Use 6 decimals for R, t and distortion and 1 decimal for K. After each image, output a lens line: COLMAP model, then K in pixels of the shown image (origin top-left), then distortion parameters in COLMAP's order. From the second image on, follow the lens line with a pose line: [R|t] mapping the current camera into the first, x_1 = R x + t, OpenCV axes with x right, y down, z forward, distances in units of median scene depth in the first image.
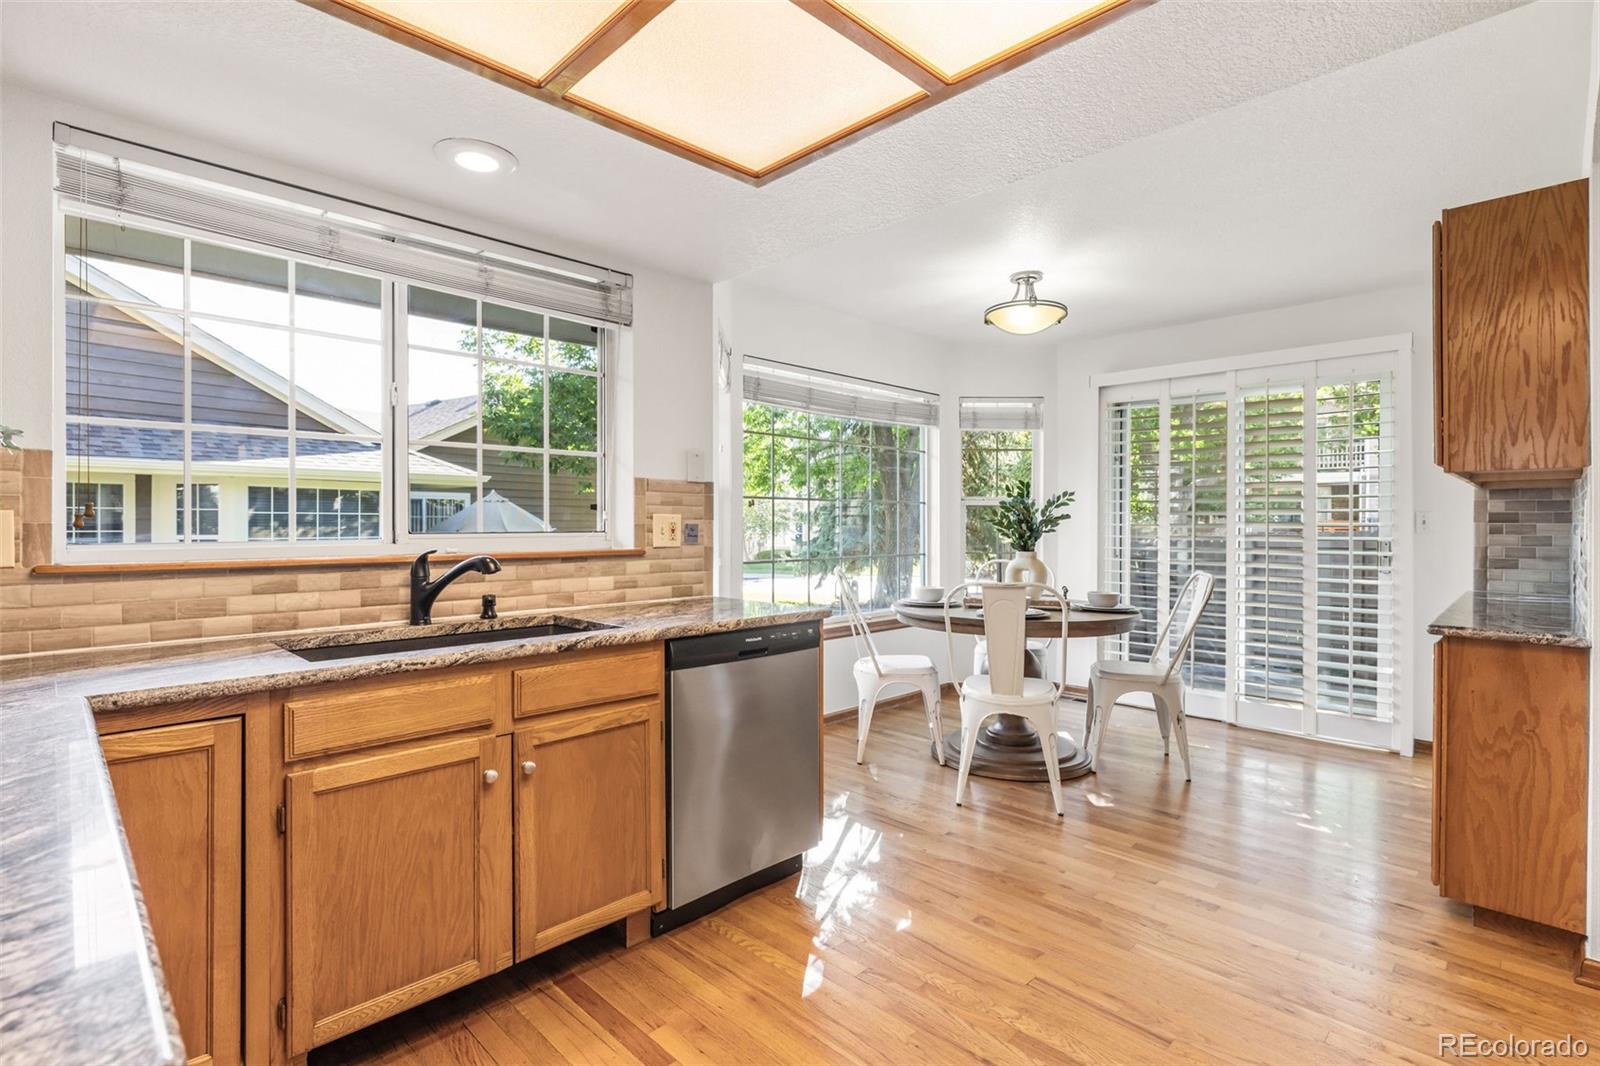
lens RADIAL K [[761.9, 0, 798.5], [0, 761.9, 524.3], [0, 0, 1]] dist [-0.003571, 0.000202]
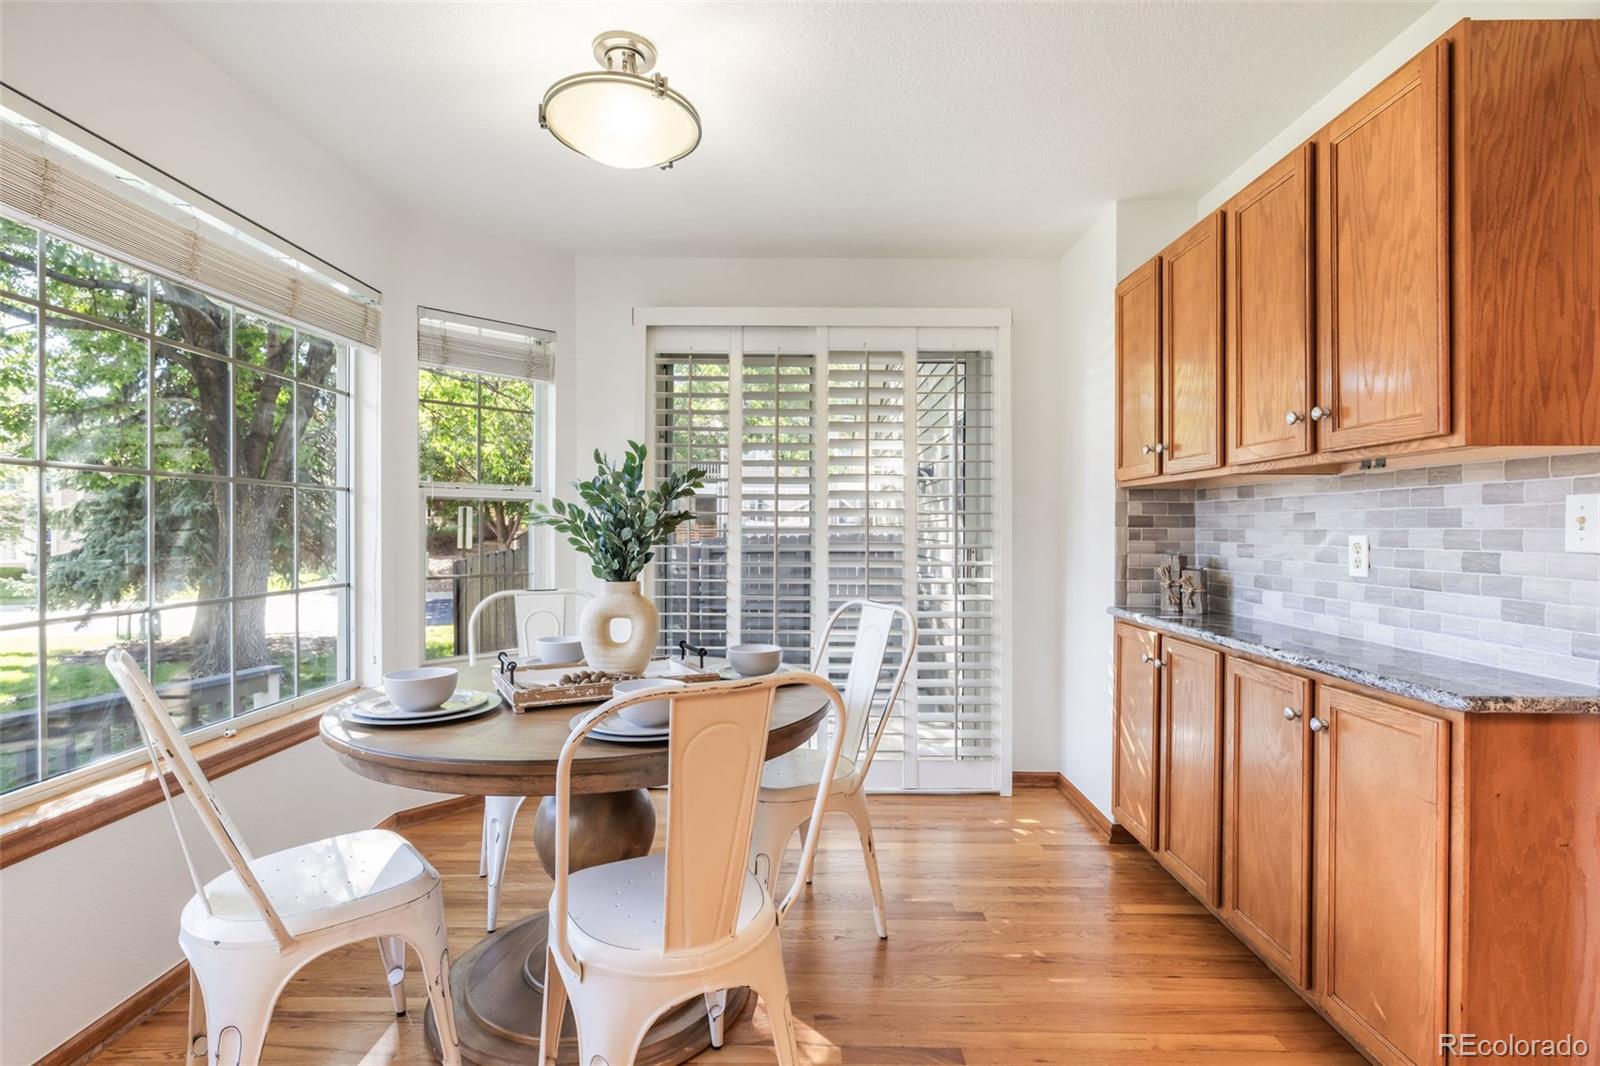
lens RADIAL K [[761.9, 0, 794.7], [0, 761.9, 528.0], [0, 0, 1]] dist [-0.003571, 0.000202]
pose [[0.712301, 0.000574, 0.701874, 0.031343], [-0.000140, 1.000000, -0.000676, -0.000899], [-0.701874, 0.000383, 0.712301, 0.952528]]
